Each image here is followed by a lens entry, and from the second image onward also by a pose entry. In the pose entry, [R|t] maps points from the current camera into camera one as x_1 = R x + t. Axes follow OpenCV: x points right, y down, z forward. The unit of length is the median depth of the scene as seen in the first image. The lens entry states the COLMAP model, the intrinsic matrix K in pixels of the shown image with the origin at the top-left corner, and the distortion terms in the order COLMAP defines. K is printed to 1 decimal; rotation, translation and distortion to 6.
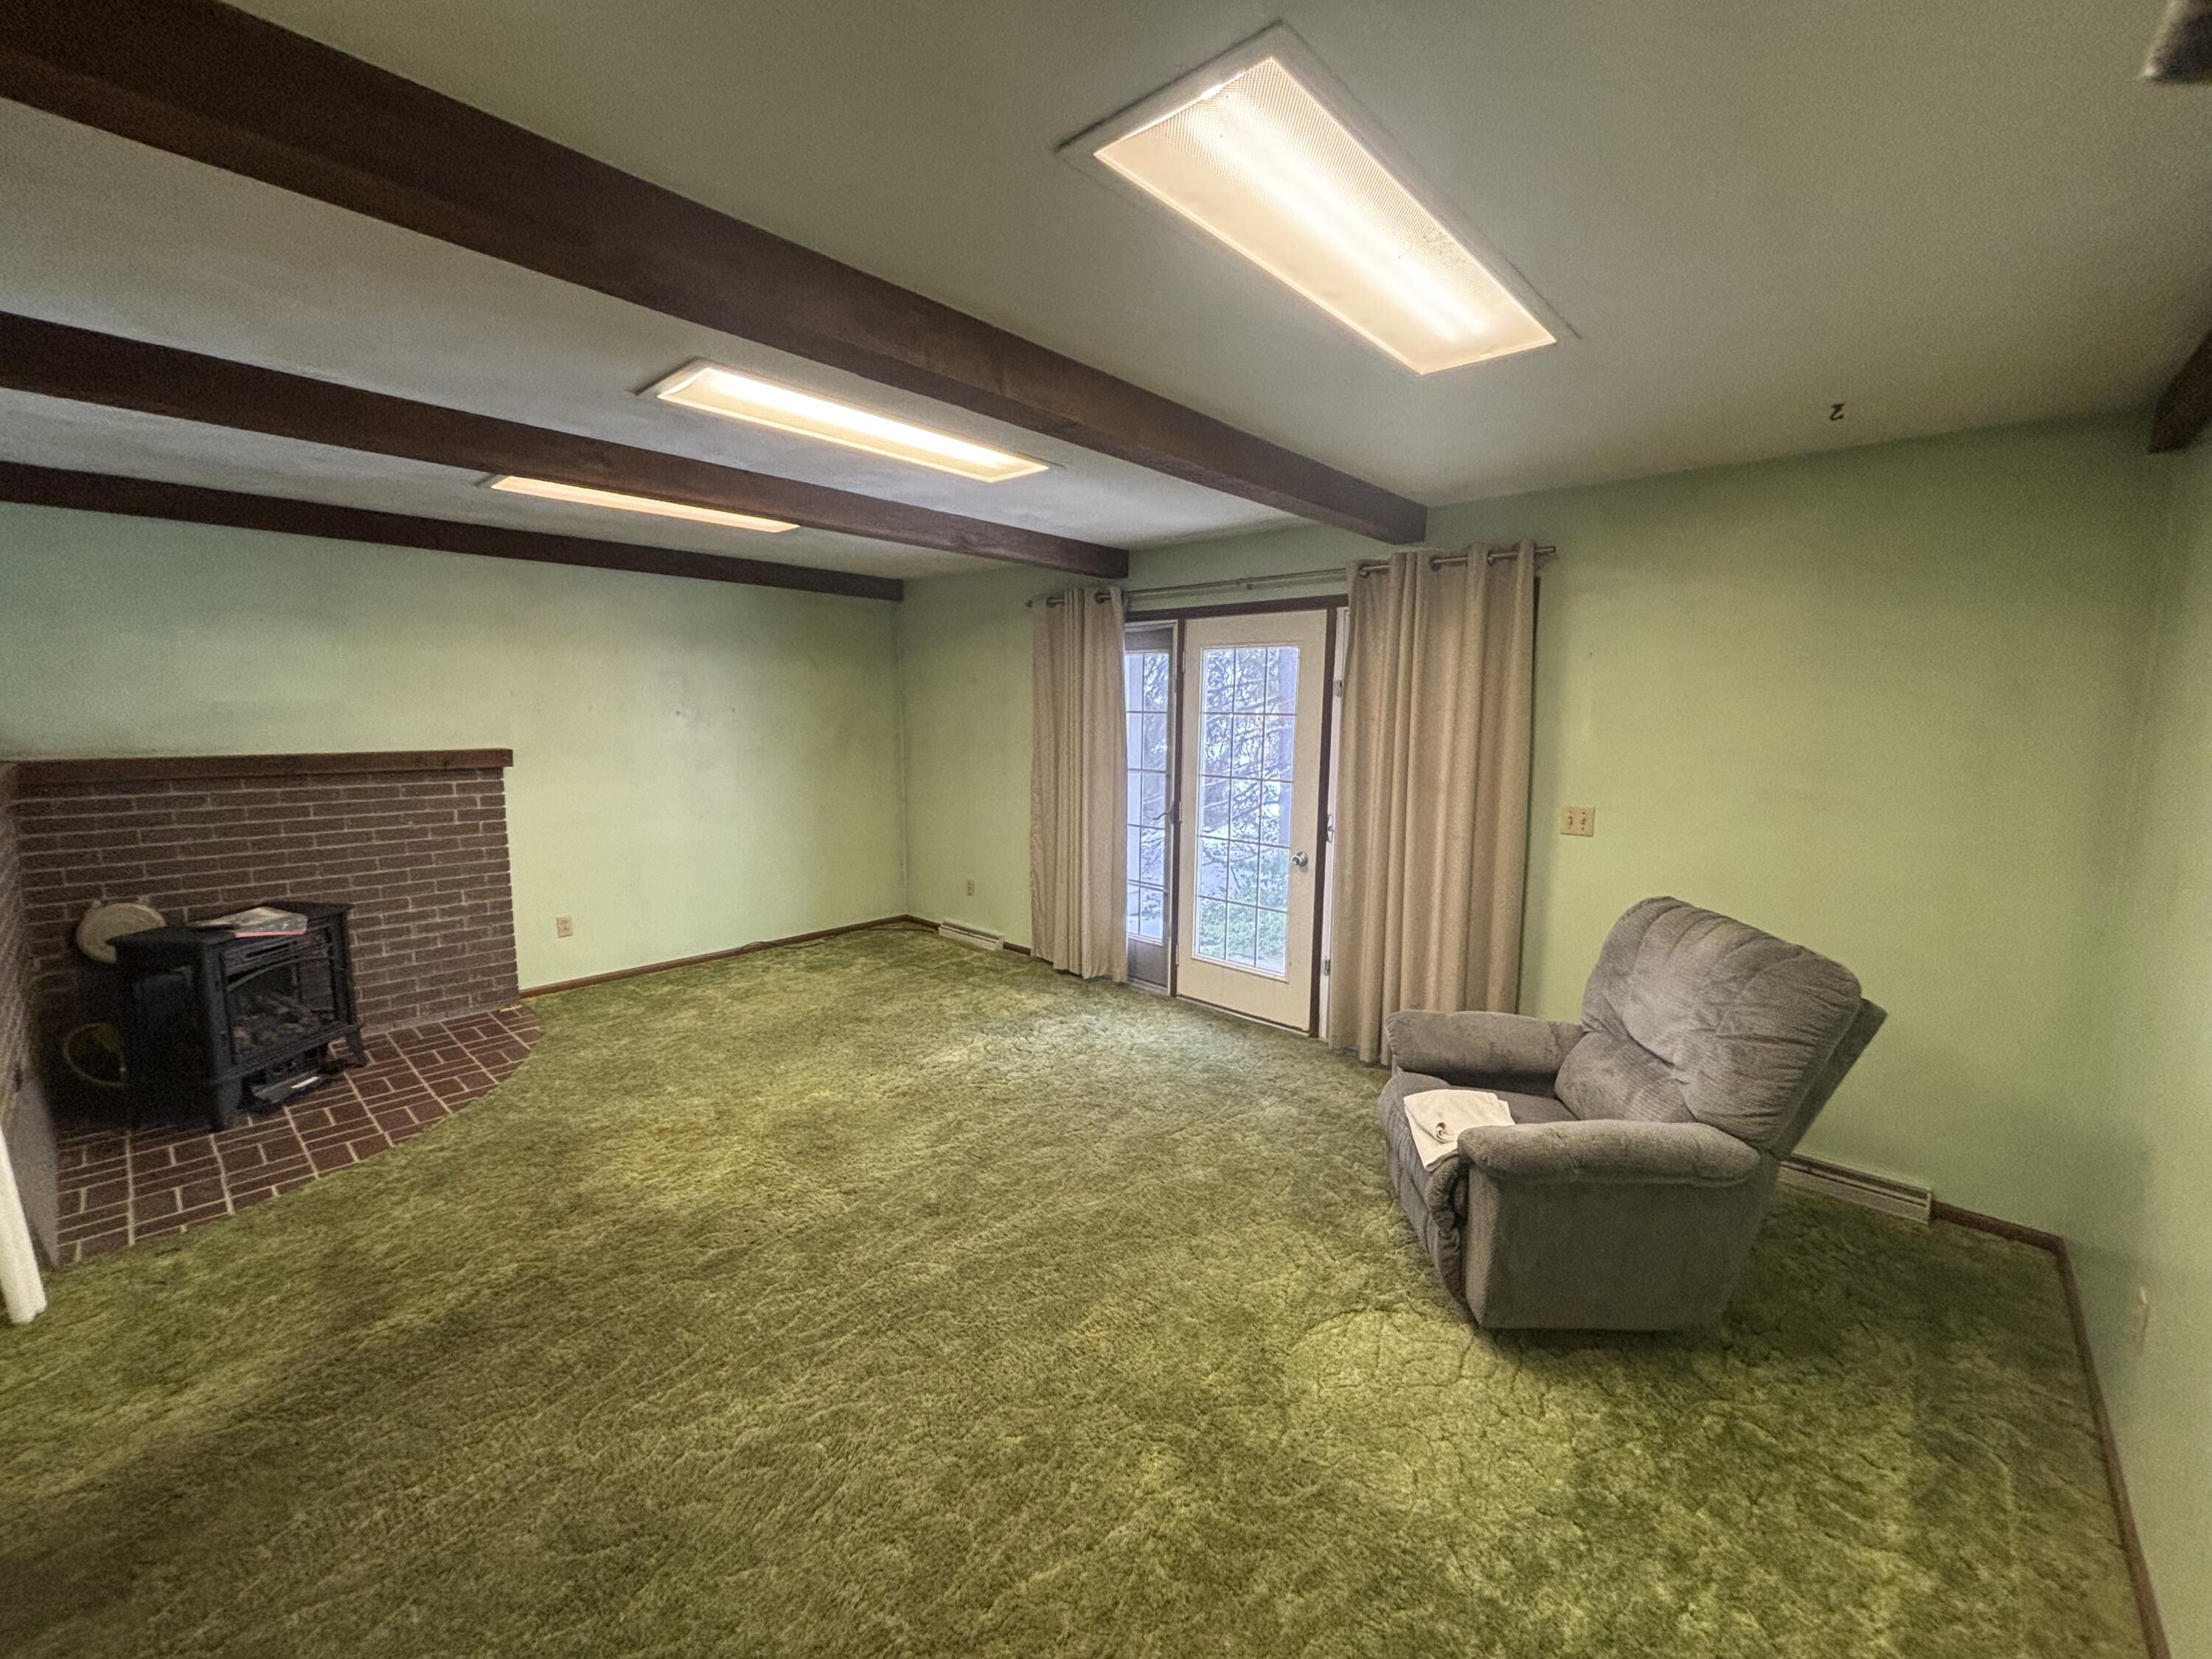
lens RADIAL K [[892.7, 0, 1109.7], [0, 892.7, 829.0], [0, 0, 1]] dist [0.001416, 0.000008]
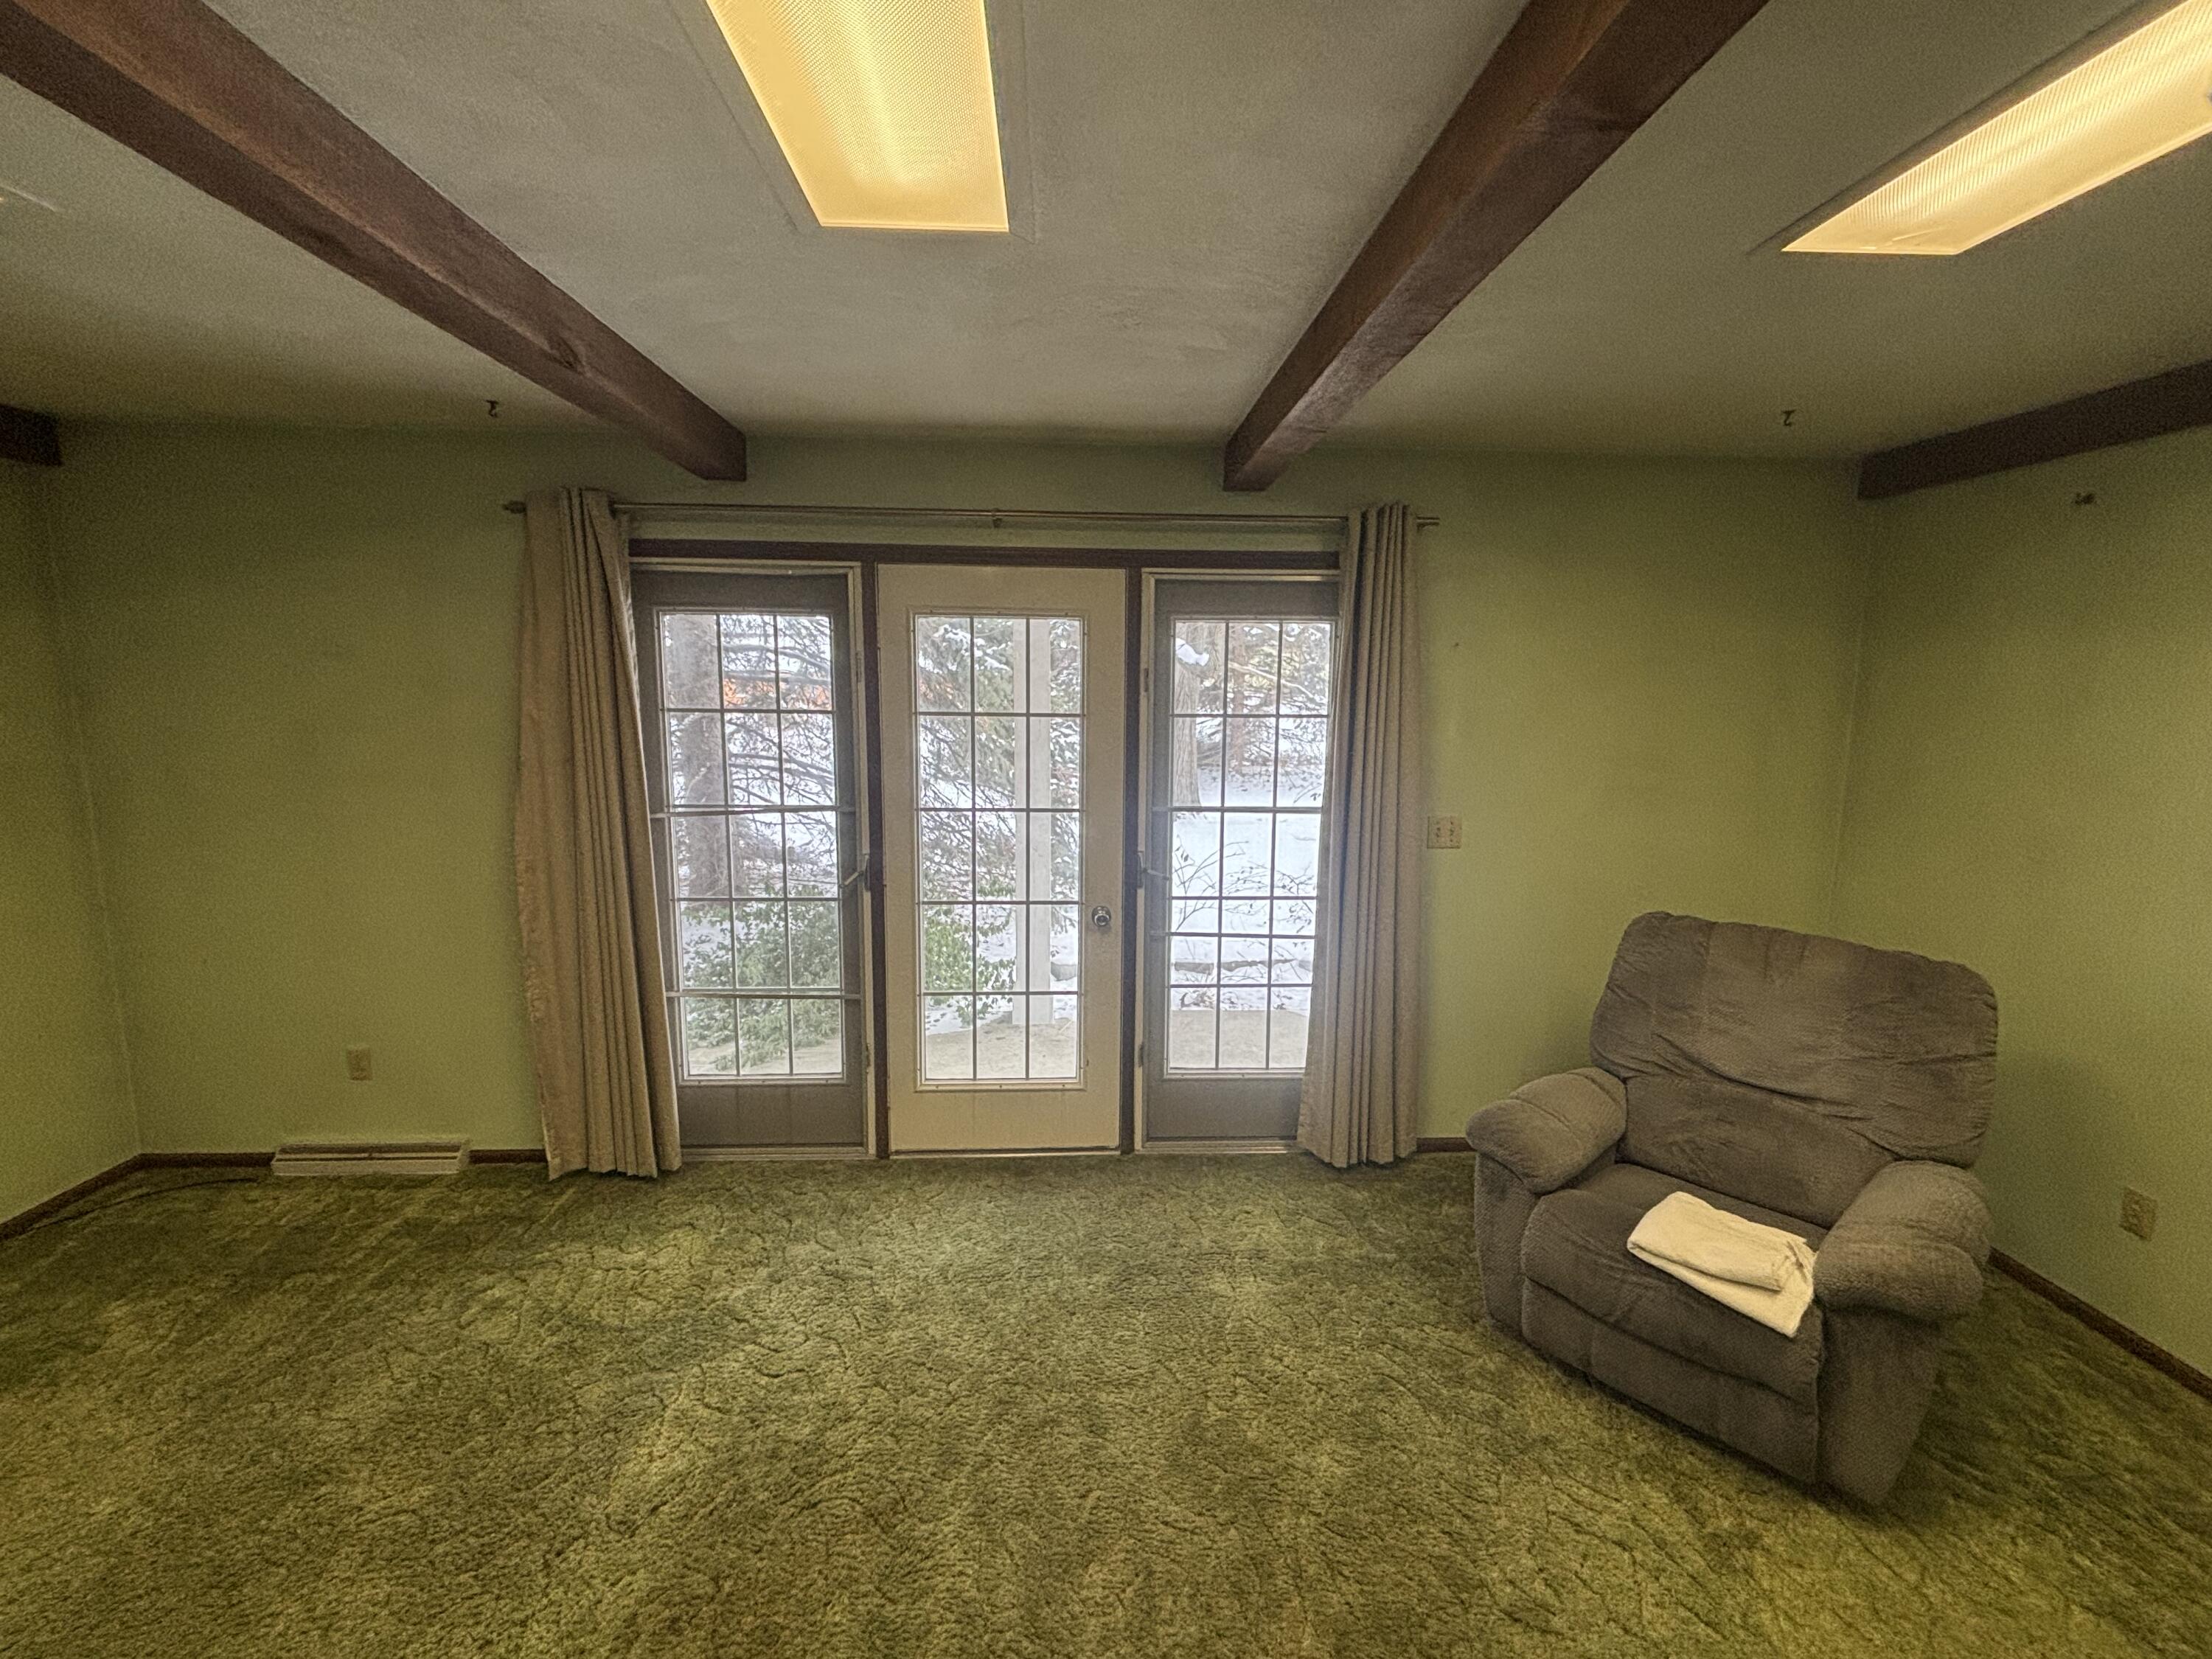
lens RADIAL K [[977.6, 0, 1105.5], [0, 977.6, 827.2], [0, 0, 1]] dist [-0.000807, -0.000009]
pose [[0.710257, -0.099345, 0.696897, -0.284214], [0.094325, 0.994495, 0.045636, -0.065513], [-0.697594, 0.033321, 0.715718, 0.389676]]
